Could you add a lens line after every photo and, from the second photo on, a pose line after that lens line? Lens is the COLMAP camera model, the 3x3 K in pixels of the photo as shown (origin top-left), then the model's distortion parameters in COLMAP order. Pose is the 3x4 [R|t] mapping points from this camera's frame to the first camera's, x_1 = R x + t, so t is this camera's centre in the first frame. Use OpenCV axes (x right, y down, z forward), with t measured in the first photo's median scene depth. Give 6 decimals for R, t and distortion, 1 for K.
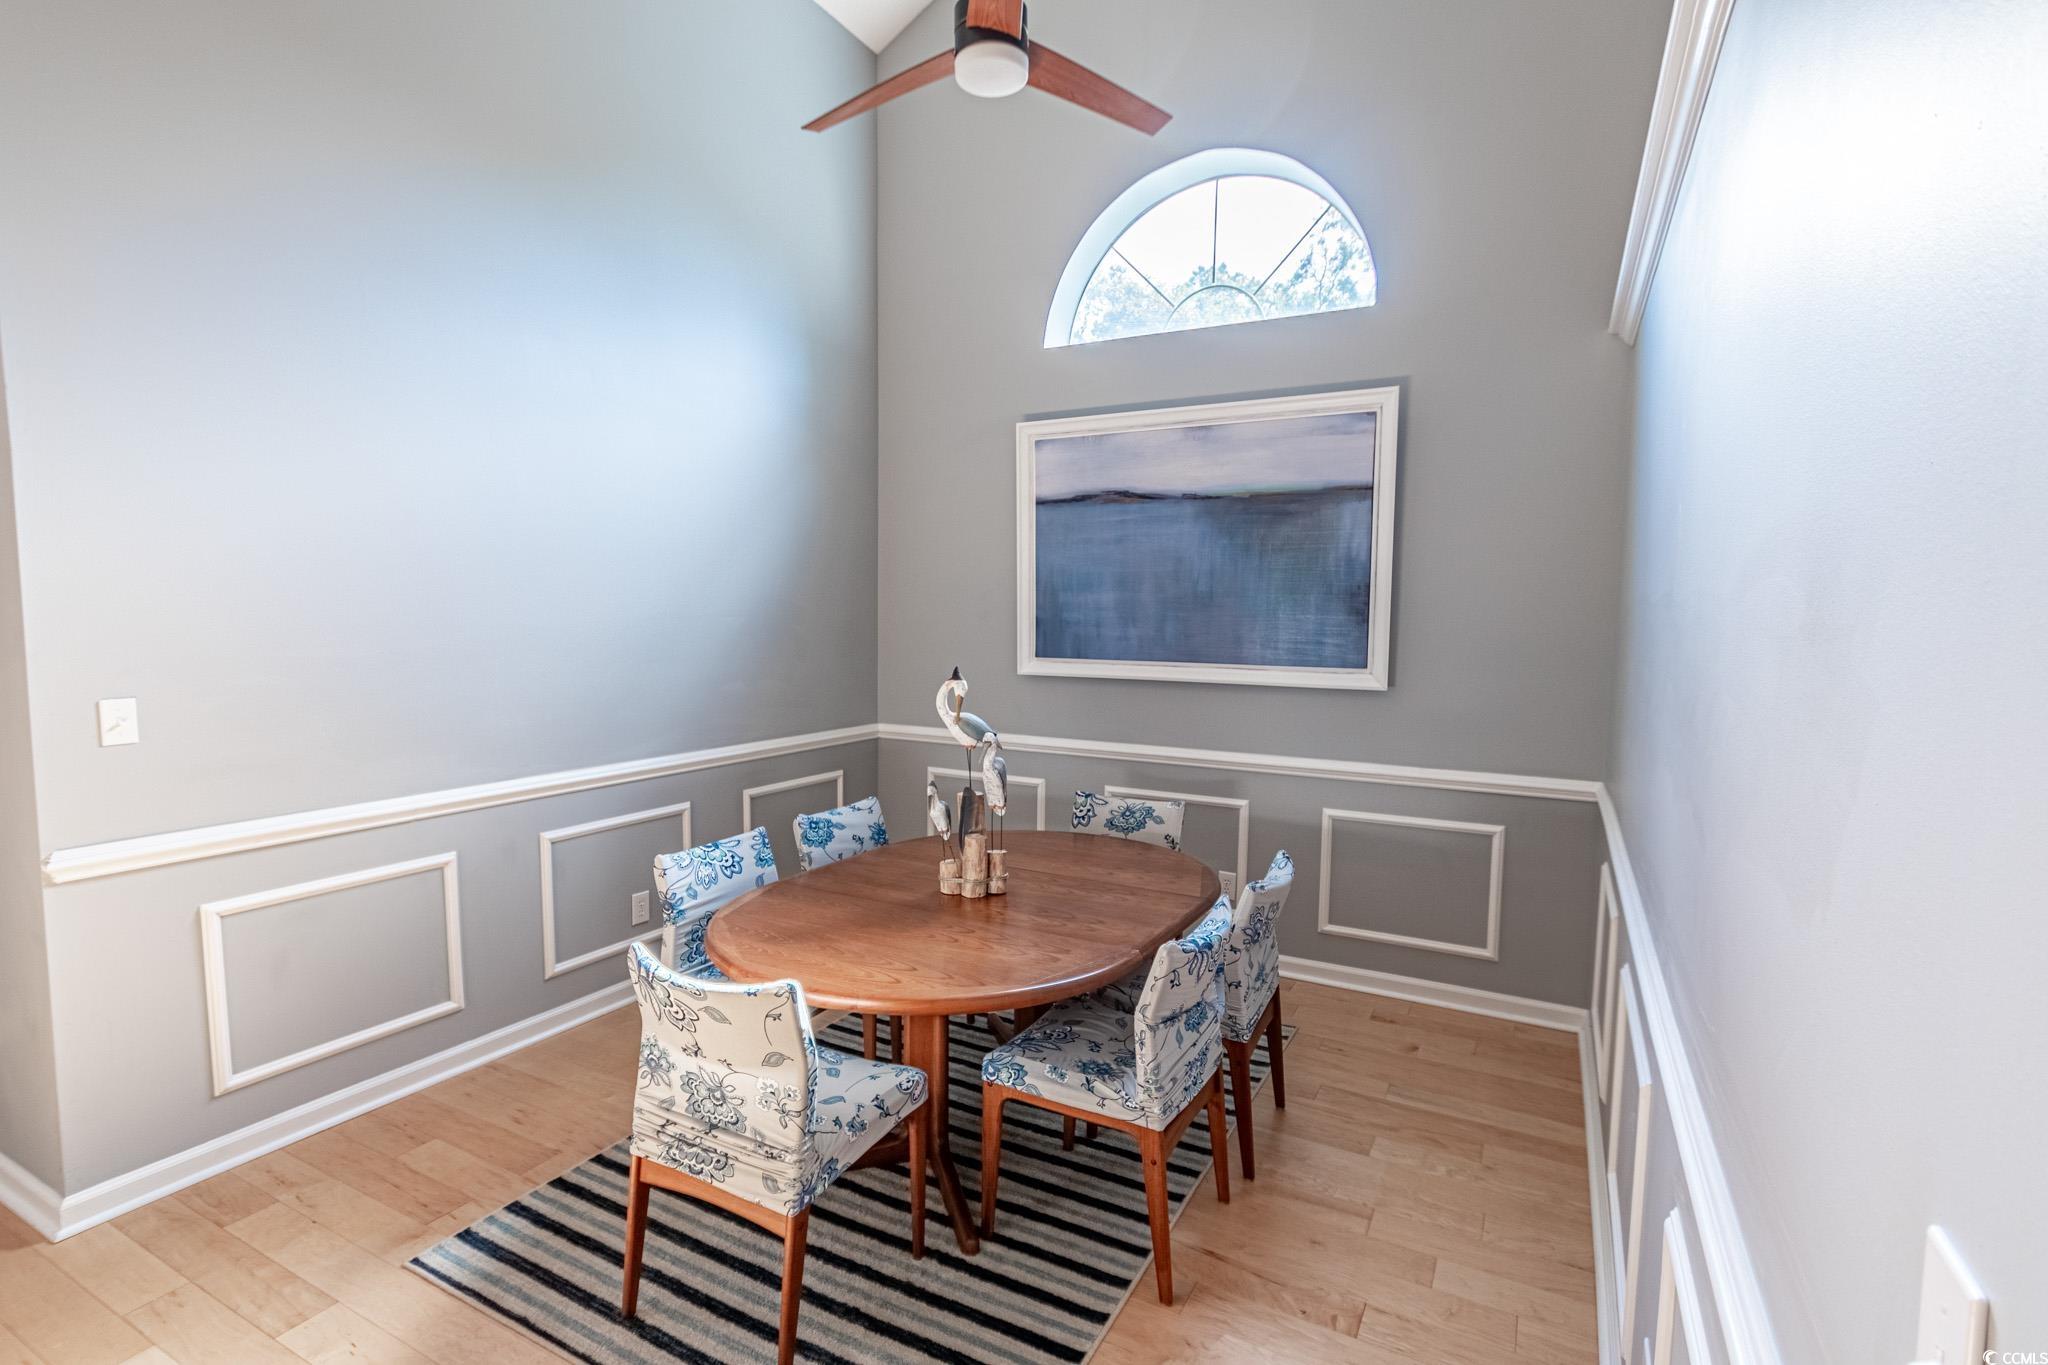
lens RADIAL K [[959.4, 0, 1019.0], [0, 959.4, 693.2], [0, 0, 1]] dist [0.009024, -0.003495]
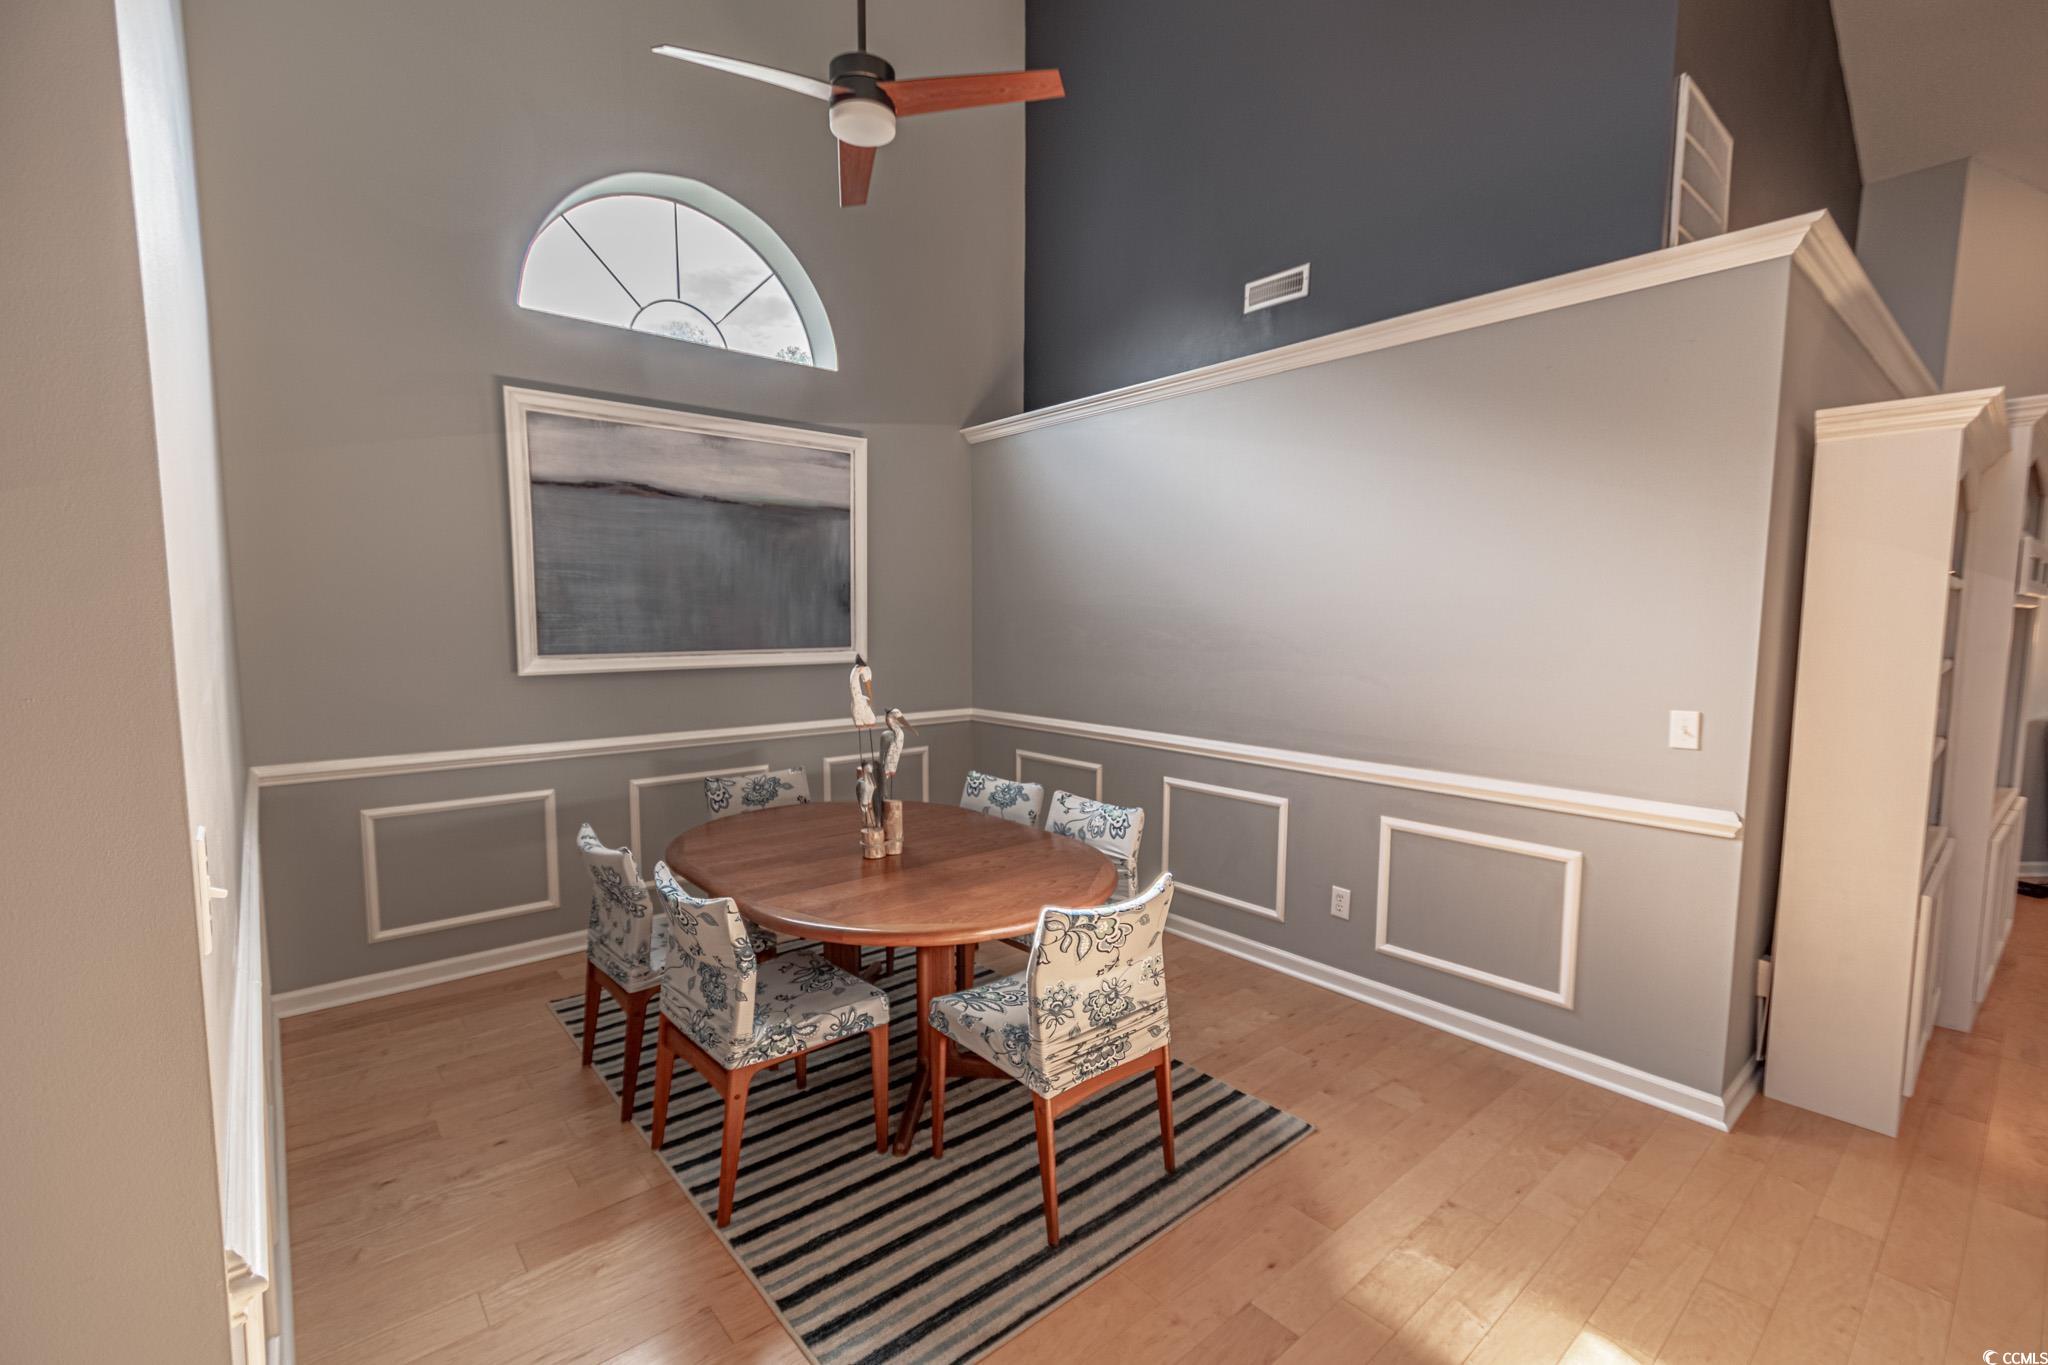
lens RADIAL K [[895.3, 0, 993.0], [0, 895.3, 694.1], [0, 0, 1]] dist [0.010784, -0.001588]
pose [[0.375484, -0.096441, 0.921798, -0.719540], [0.078866, 0.994289, 0.071900, -0.033928], [-0.923467, 0.045701, 0.380945, 0.349697]]
